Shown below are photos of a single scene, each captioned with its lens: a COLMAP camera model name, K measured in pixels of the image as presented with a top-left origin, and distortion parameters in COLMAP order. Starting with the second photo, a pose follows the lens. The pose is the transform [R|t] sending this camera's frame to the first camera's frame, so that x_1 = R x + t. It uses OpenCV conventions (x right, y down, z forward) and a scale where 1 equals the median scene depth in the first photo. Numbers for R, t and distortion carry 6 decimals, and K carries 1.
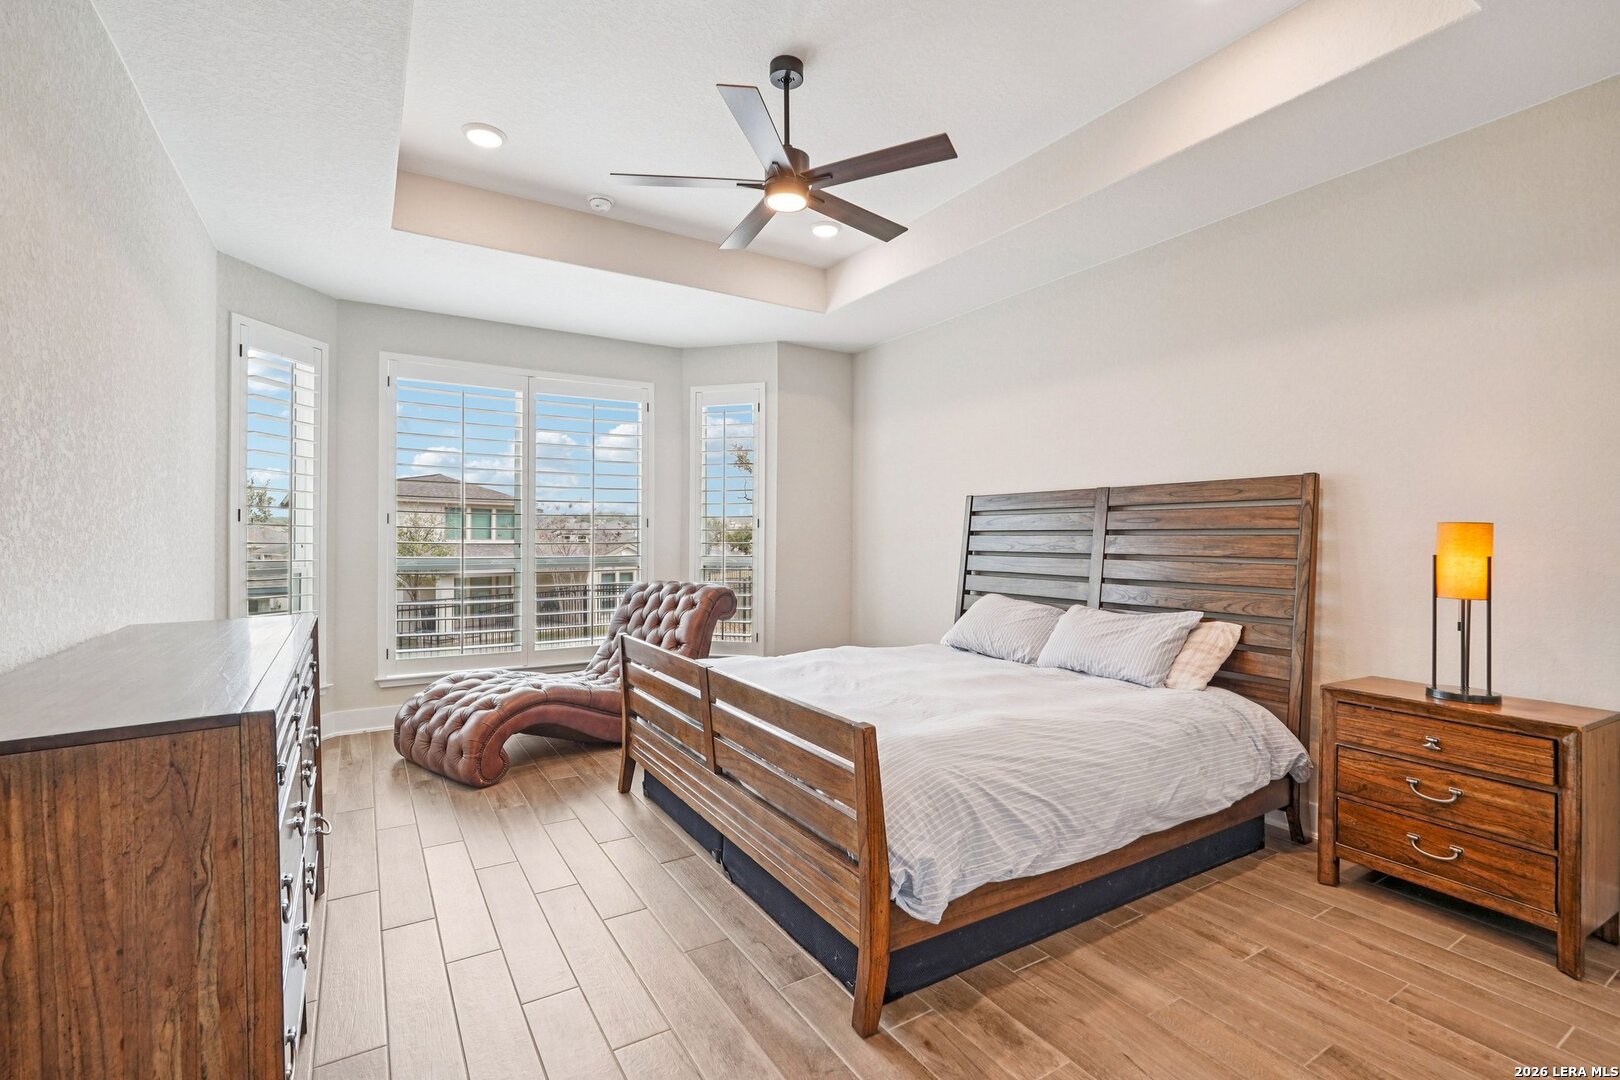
lens RADIAL K [[731.0, 0, 810.0], [0, 731.0, 540.0], [0, 0, 1]] dist [0.000094, -0.000015]
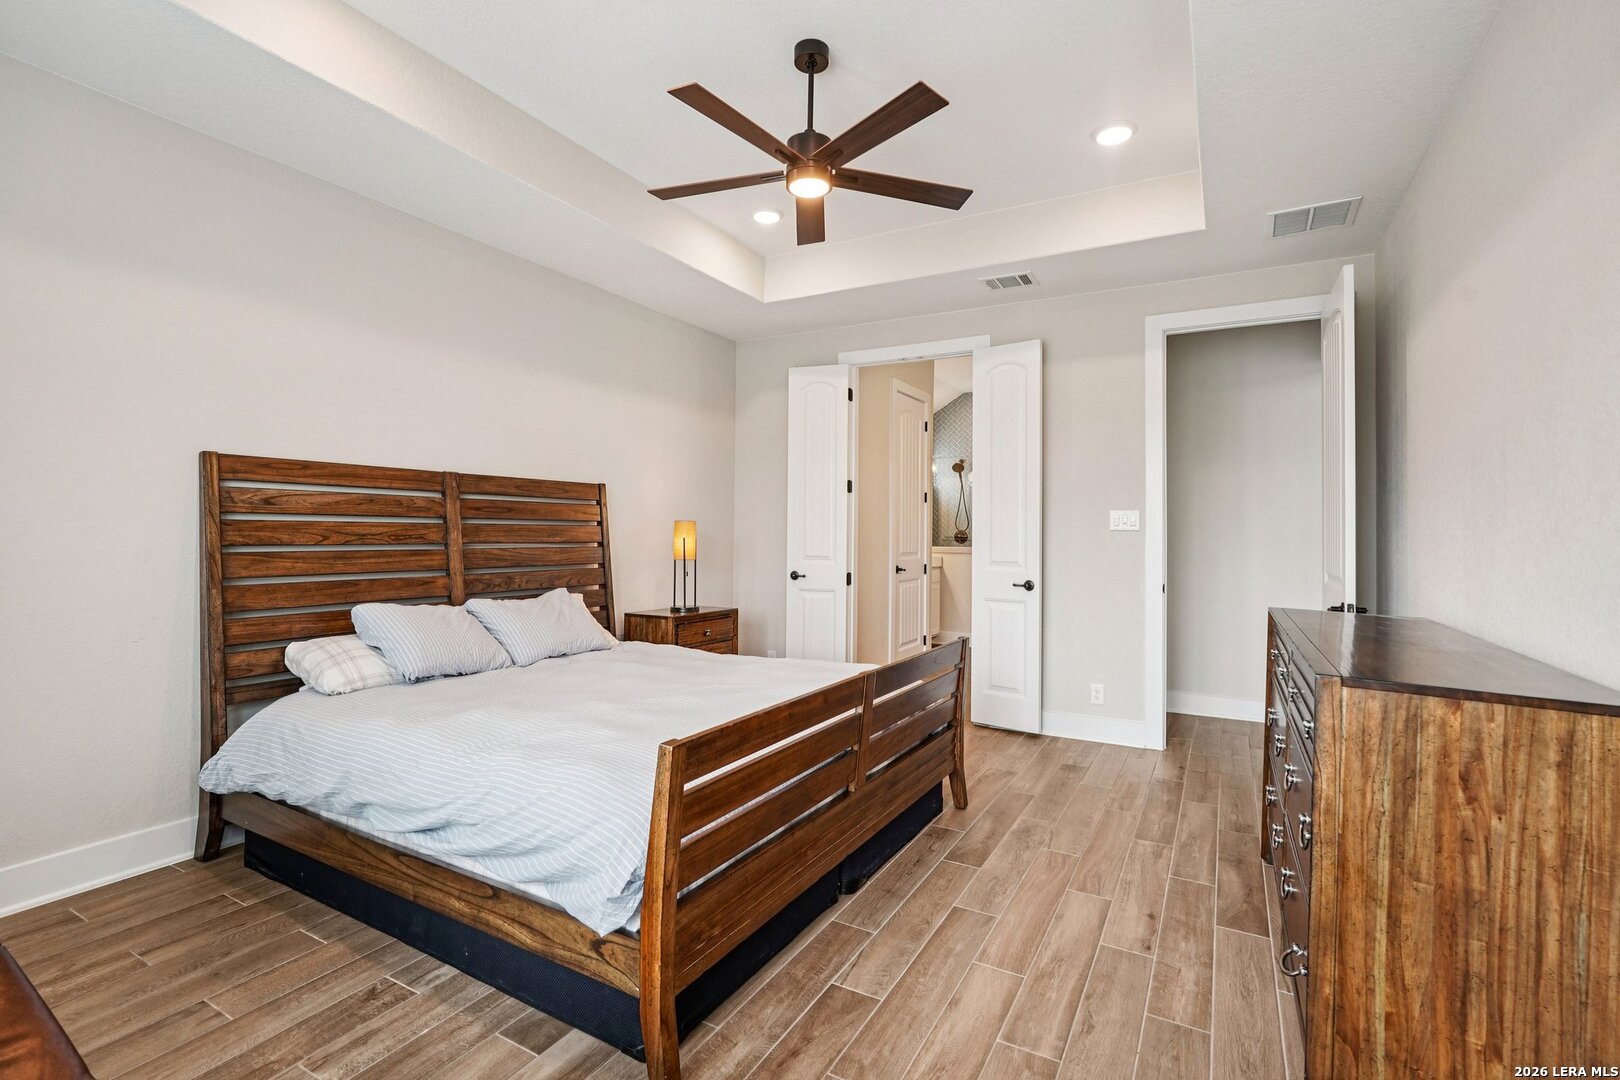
lens RADIAL K [[731.0, 0, 810.0], [0, 731.0, 540.0], [0, 0, 1]] dist [0.000094, -0.000015]
pose [[-0.484798, -0.009175, 0.874578, -0.939940], [-0.005253, 0.999957, 0.007578, 0.007946], [-0.874611, -0.000920, -0.484825, 1.580658]]
